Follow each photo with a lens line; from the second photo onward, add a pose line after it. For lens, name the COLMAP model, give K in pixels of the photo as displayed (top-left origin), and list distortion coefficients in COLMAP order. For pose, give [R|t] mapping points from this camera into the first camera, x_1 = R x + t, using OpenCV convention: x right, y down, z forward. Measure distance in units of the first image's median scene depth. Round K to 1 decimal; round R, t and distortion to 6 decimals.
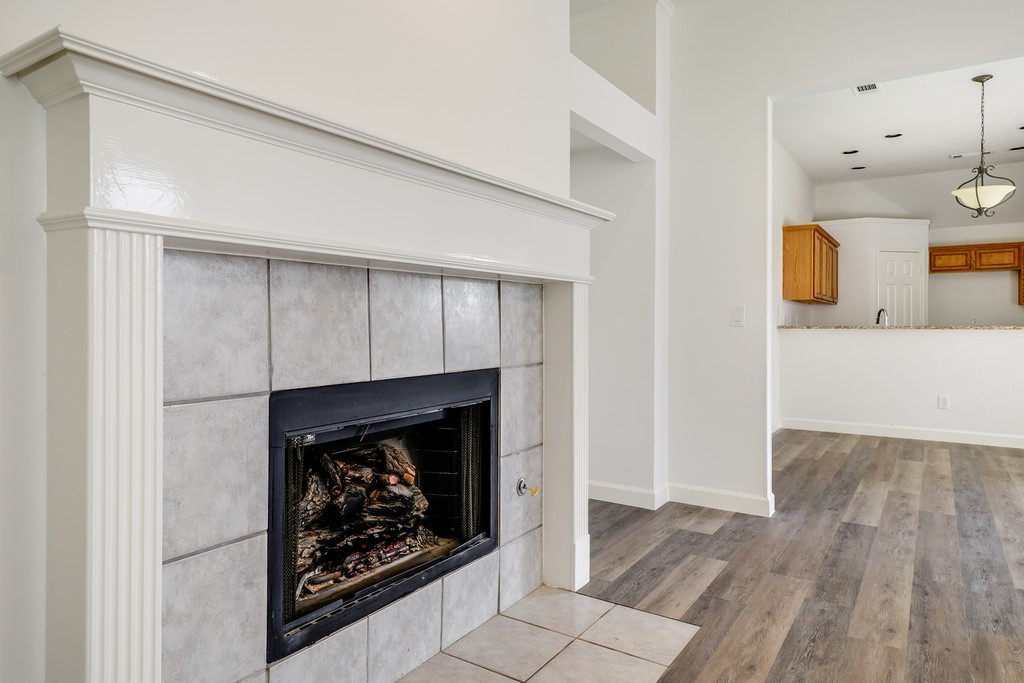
lens RADIAL K [[632.4, 0, 512.5], [0, 632.4, 327.8], [0, 0, 1]] dist [0.008930, -0.001706]
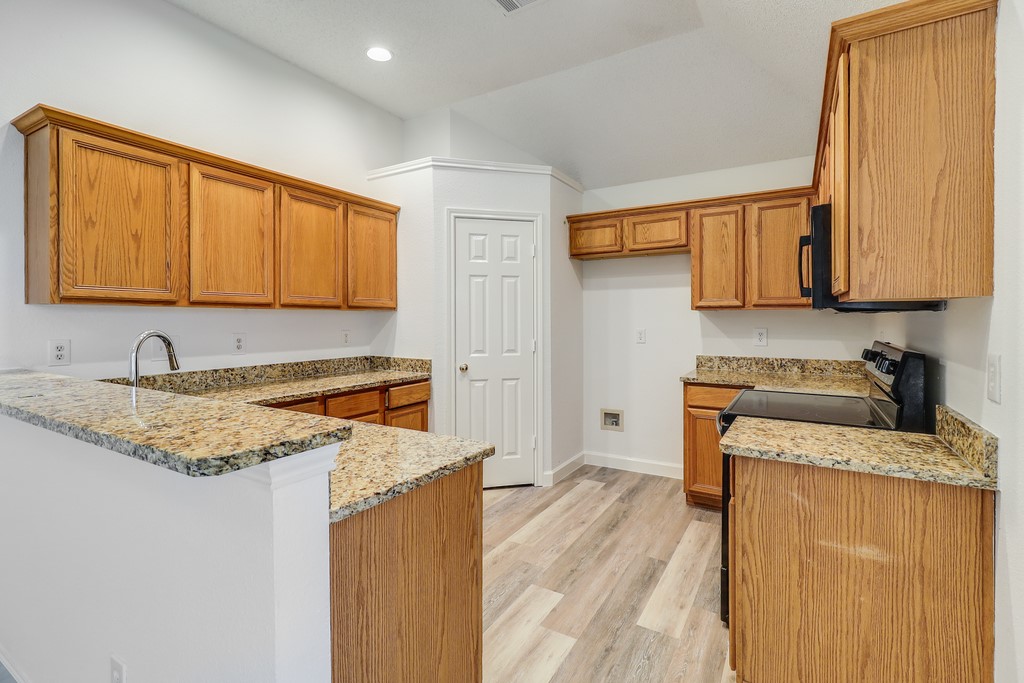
lens RADIAL K [[478.3, 0, 518.2], [0, 478.3, 318.0], [0, 0, 1]] dist [0.034670, 0.000561]
pose [[0.998506, -0.002530, 0.054590, 1.475740], [0.002817, 0.999983, -0.005189, -0.066971], [-0.054576, 0.005335, 0.998495, 1.367722]]
